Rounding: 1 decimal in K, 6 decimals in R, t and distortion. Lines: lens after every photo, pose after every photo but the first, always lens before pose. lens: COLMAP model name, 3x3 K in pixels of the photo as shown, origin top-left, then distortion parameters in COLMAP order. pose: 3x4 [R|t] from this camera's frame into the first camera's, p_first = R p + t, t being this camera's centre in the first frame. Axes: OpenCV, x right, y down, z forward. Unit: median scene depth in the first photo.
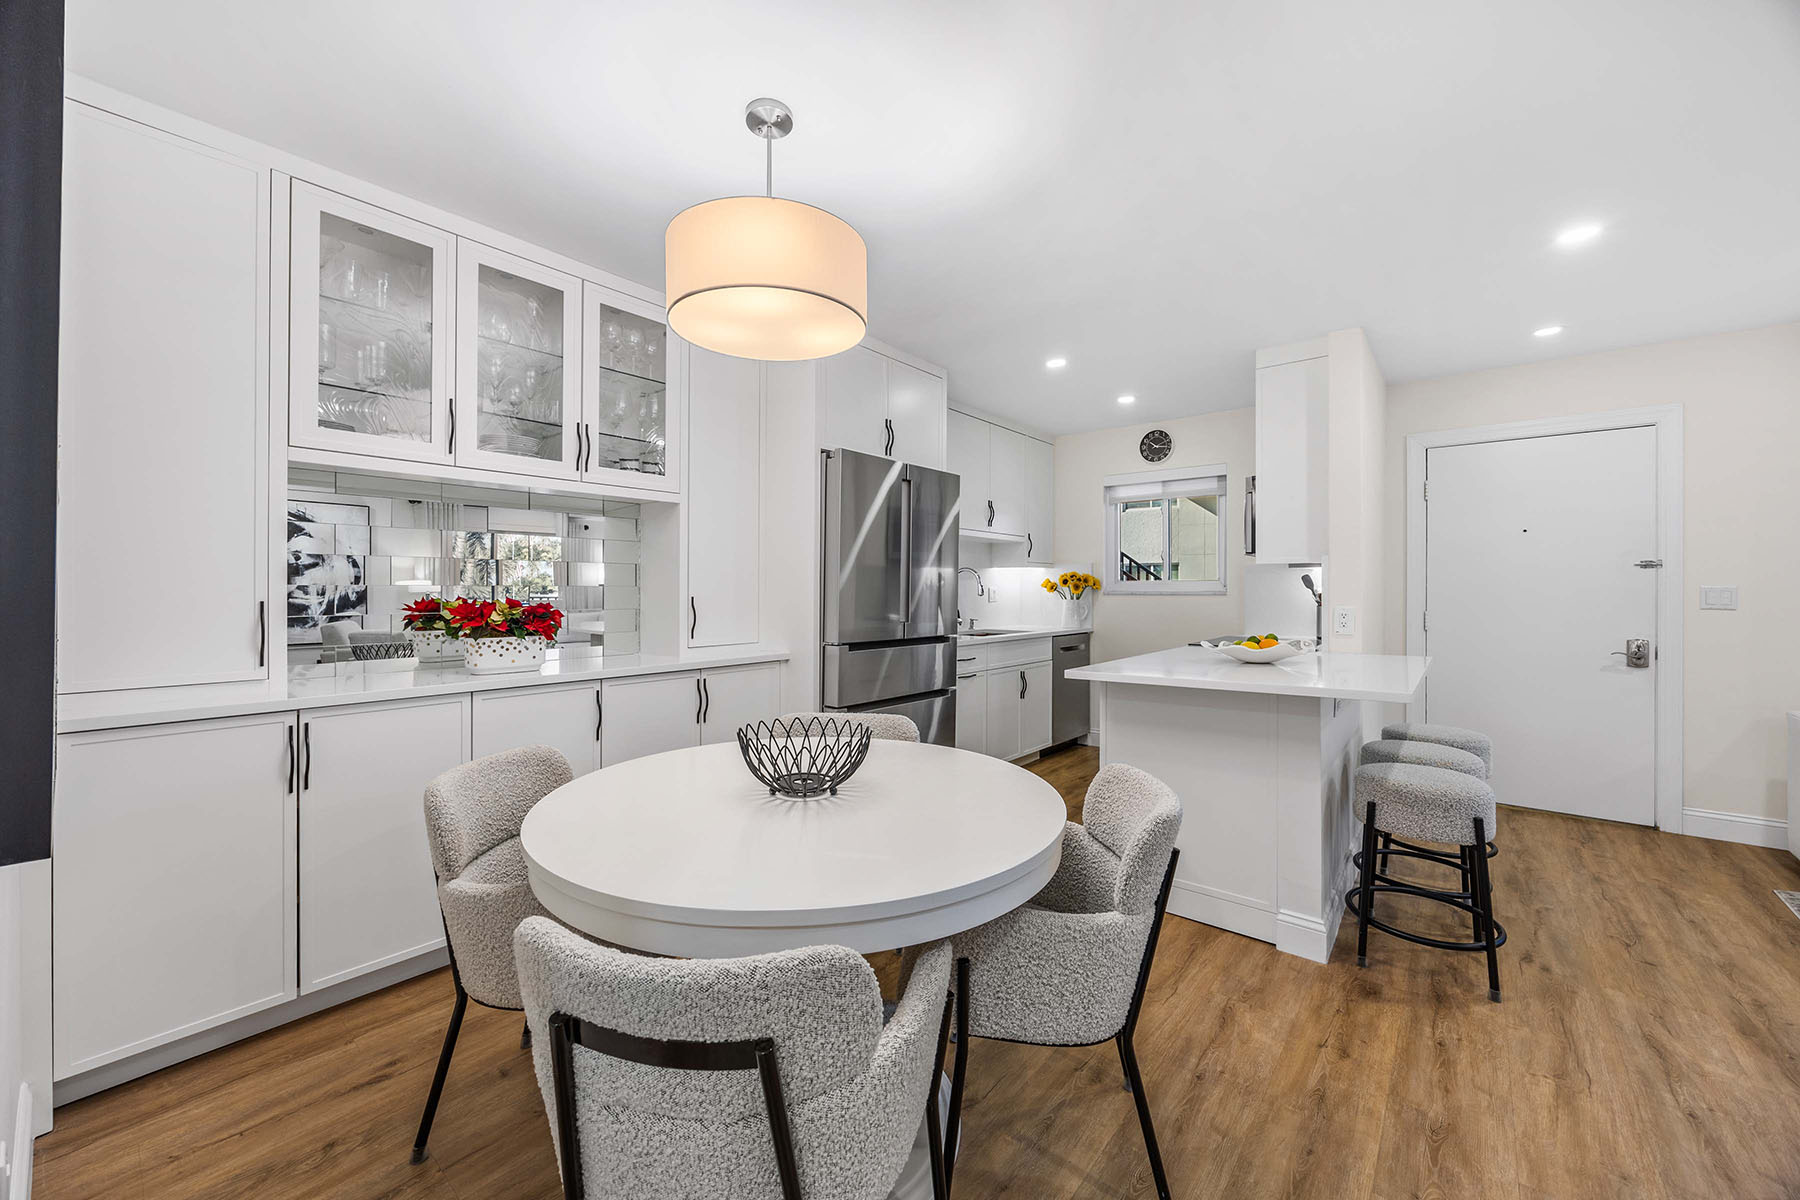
lens RADIAL K [[684.5, 0, 893.4], [0, 684.5, 589.3], [0, 0, 1]] dist [-0.003576, 0.000230]
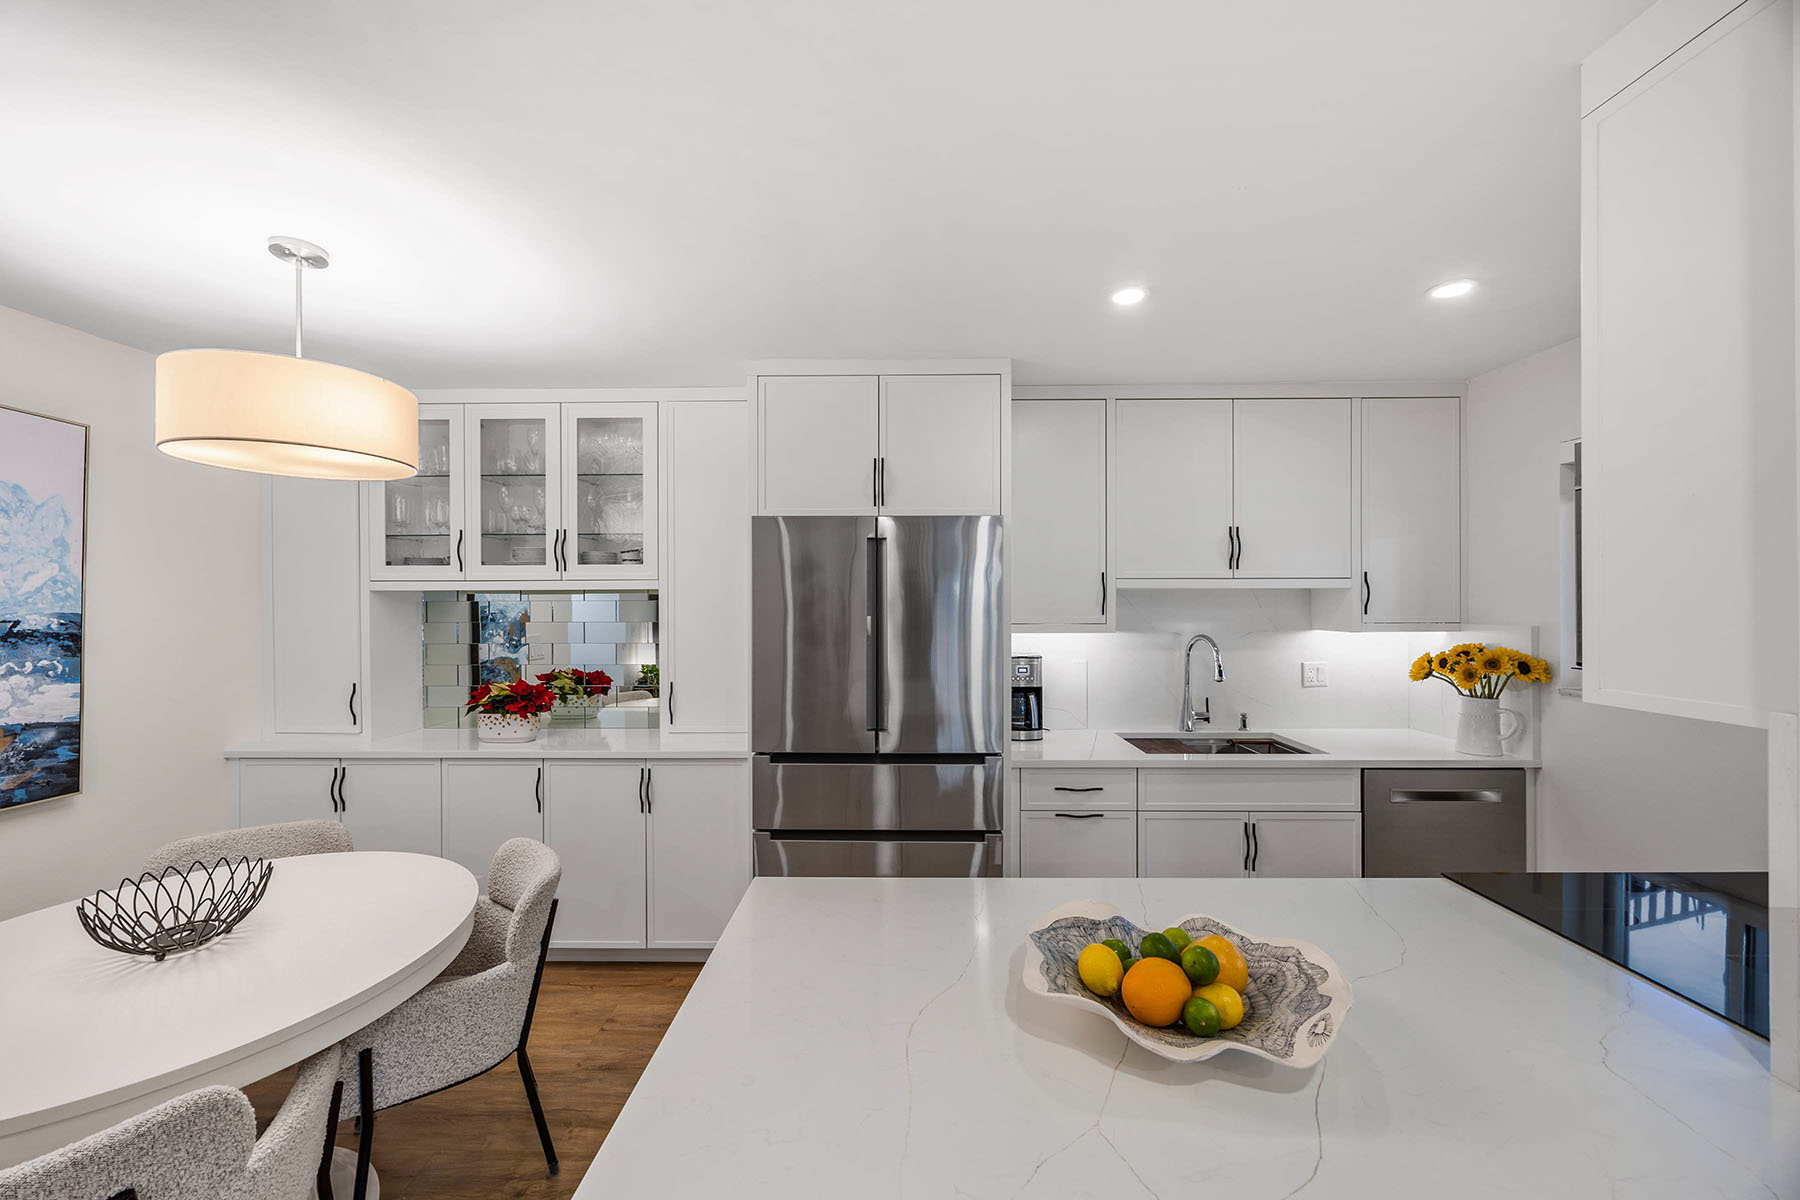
lens RADIAL K [[684.5, 0, 894.0], [0, 684.5, 599.1], [0, 0, 1]] dist [-0.003576, 0.000230]
pose [[0.628668, -0.006538, -0.777647, 0.718845], [0.004993, 0.999978, -0.004371, -0.108766], [0.777658, -0.001135, 0.628686, 0.656821]]
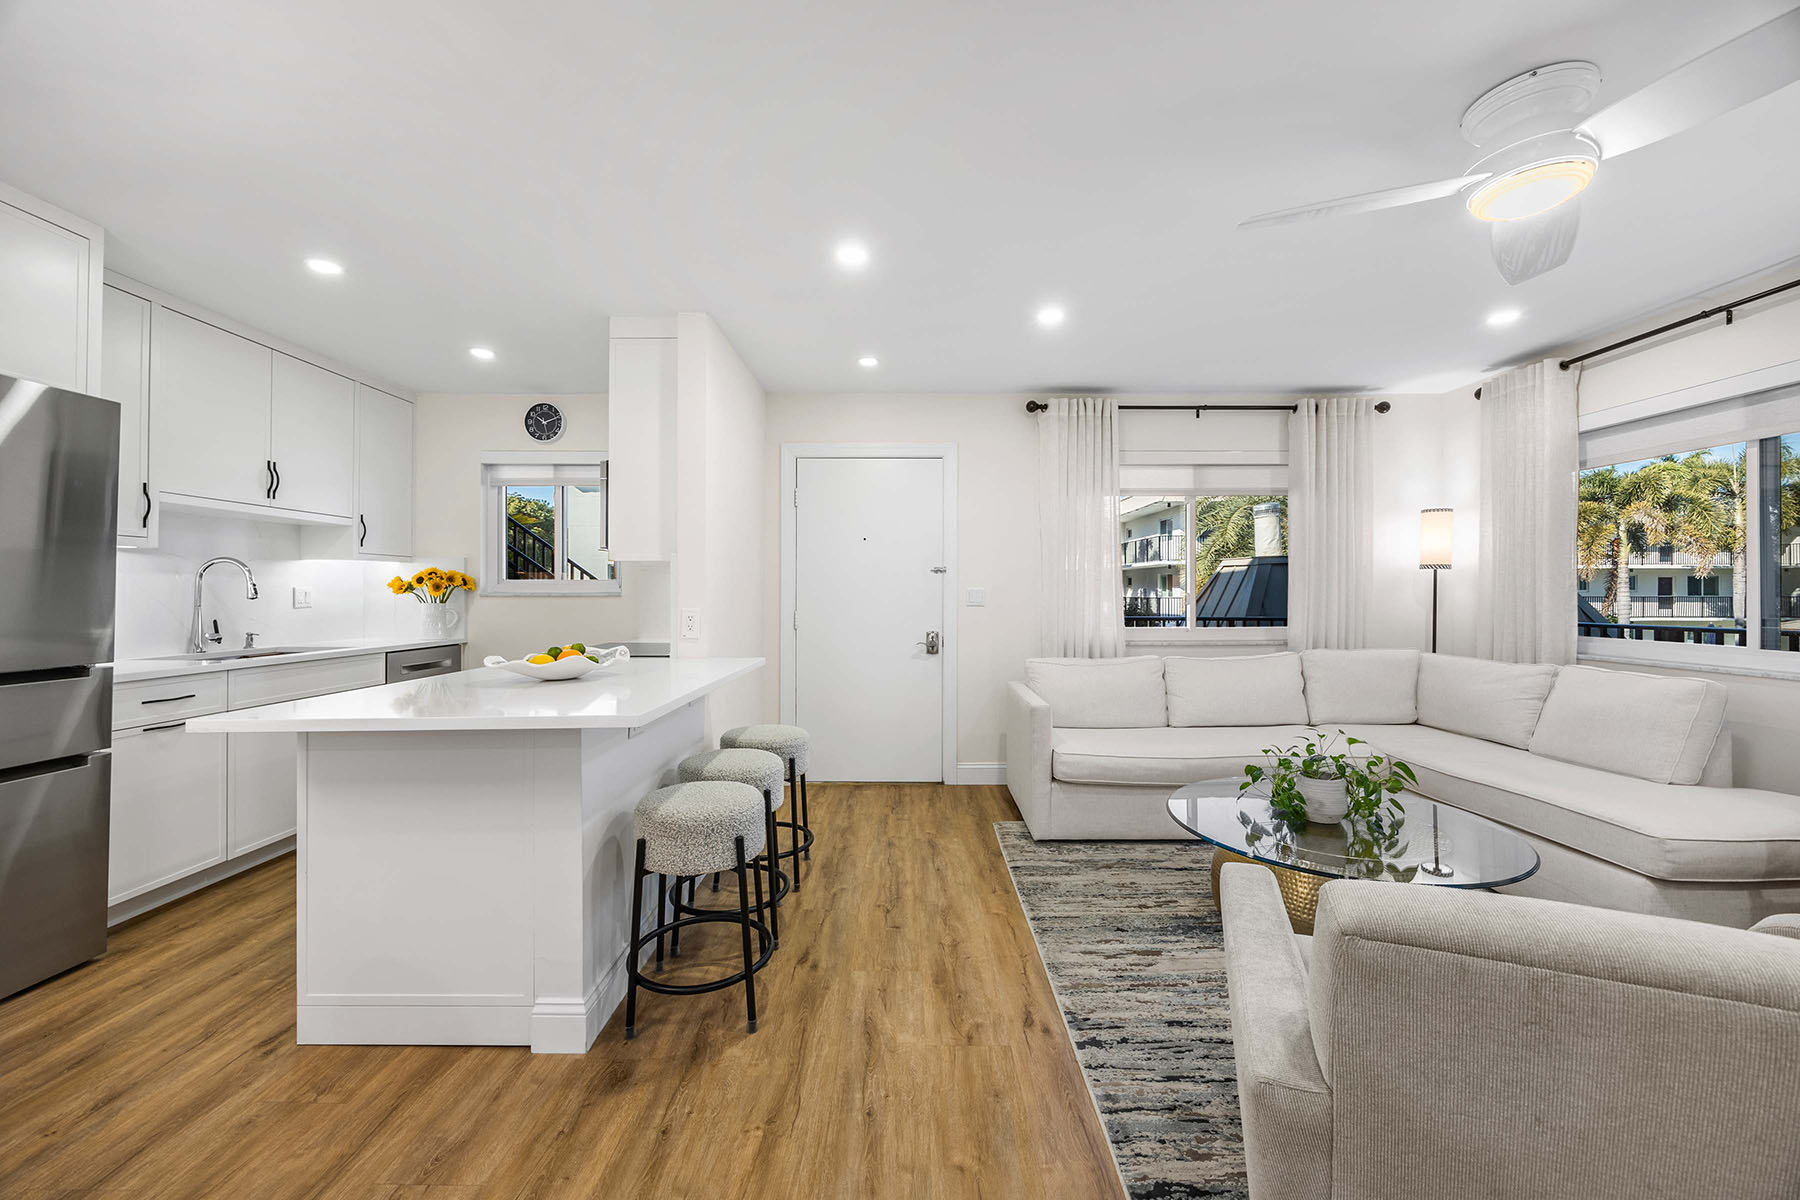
lens RADIAL K [[684.5, 0, 901.6], [0, 684.5, 590.4], [0, 0, 1]] dist [-0.003576, 0.000230]
pose [[0.766825, 0.001330, 0.641855, 0.318010], [-0.000170, 0.999998, -0.001869, 0.003013], [-0.641856, 0.001324, 0.766824, 0.111550]]
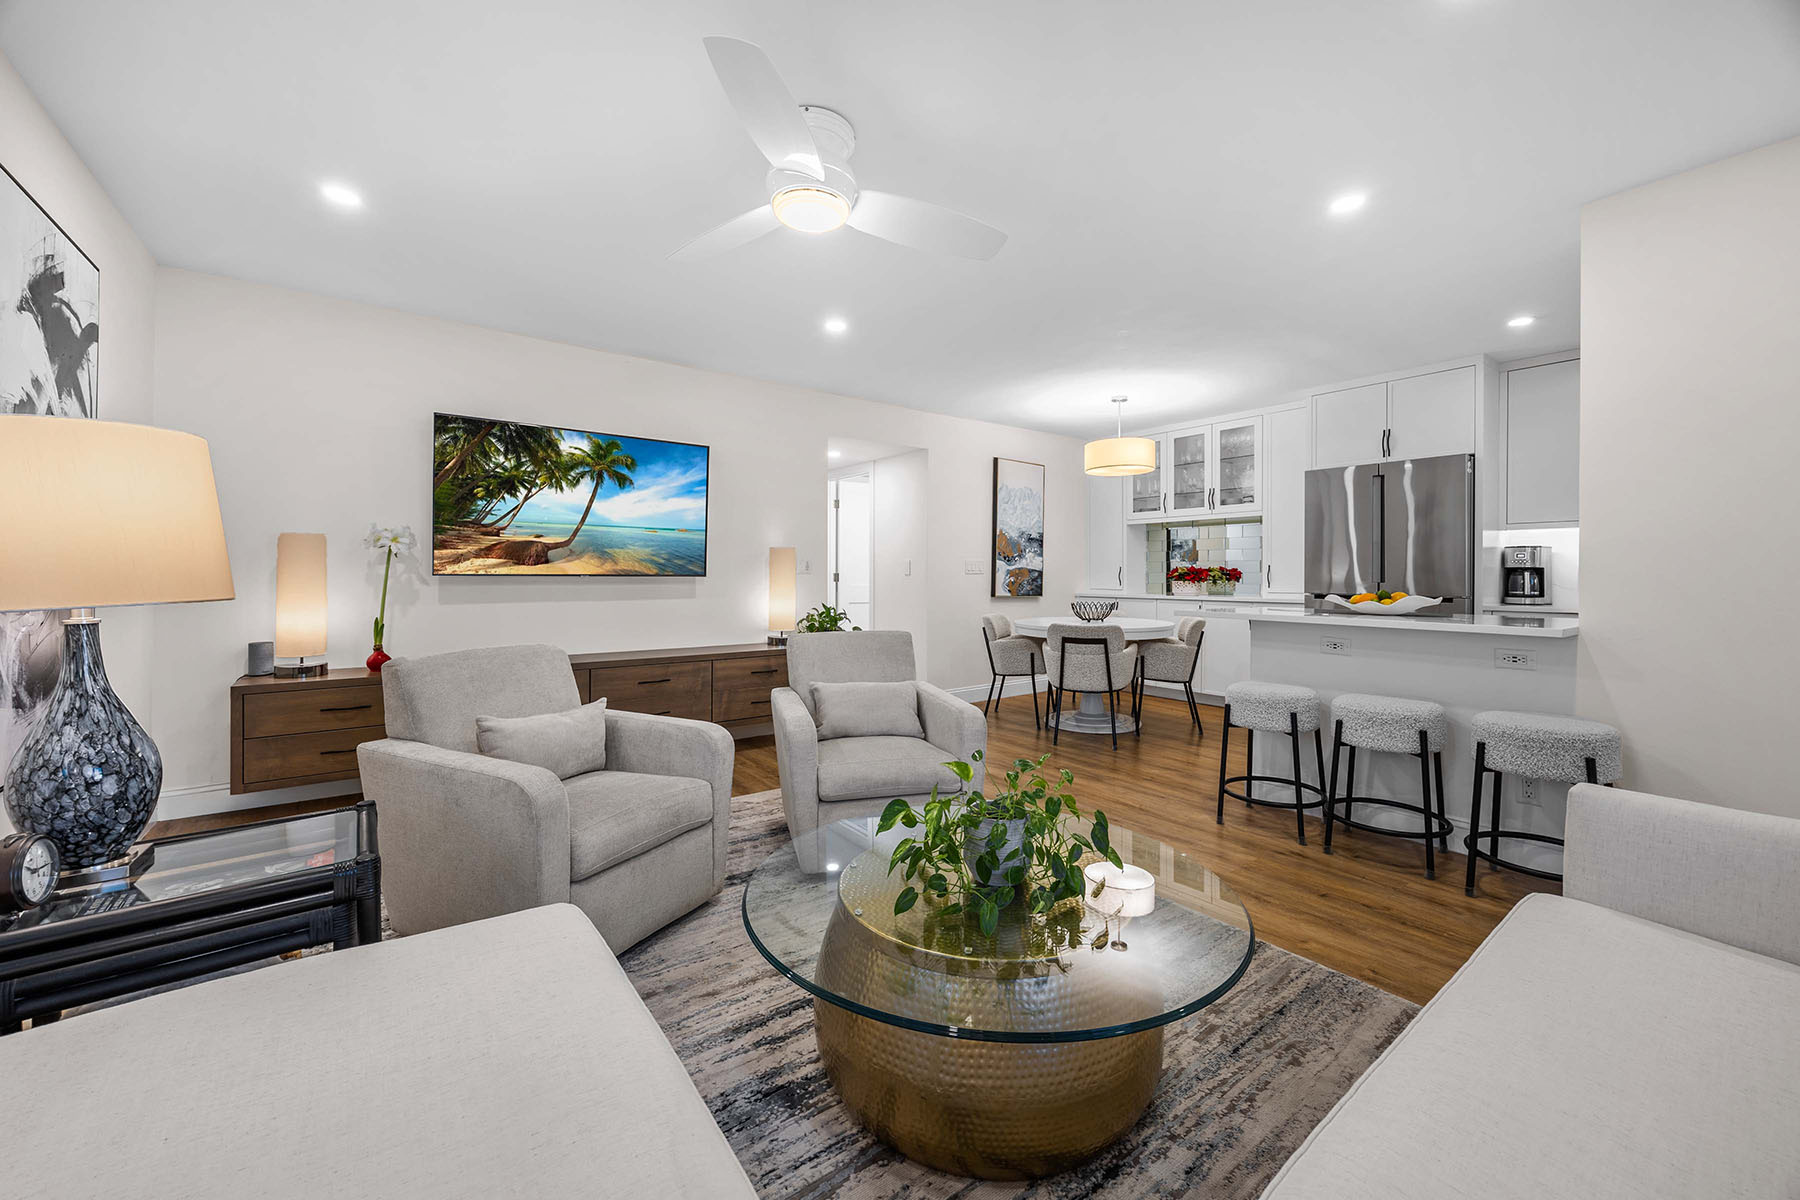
lens RADIAL K [[684.5, 0, 897.8], [0, 684.5, 577.1], [0, 0, 1]] dist [-0.003576, 0.000230]
pose [[-0.227799, 0.002075, -0.973706, 1.809204], [-0.002682, 0.999993, 0.002758, 0.042307], [0.973705, 0.003240, -0.227792, 0.466506]]
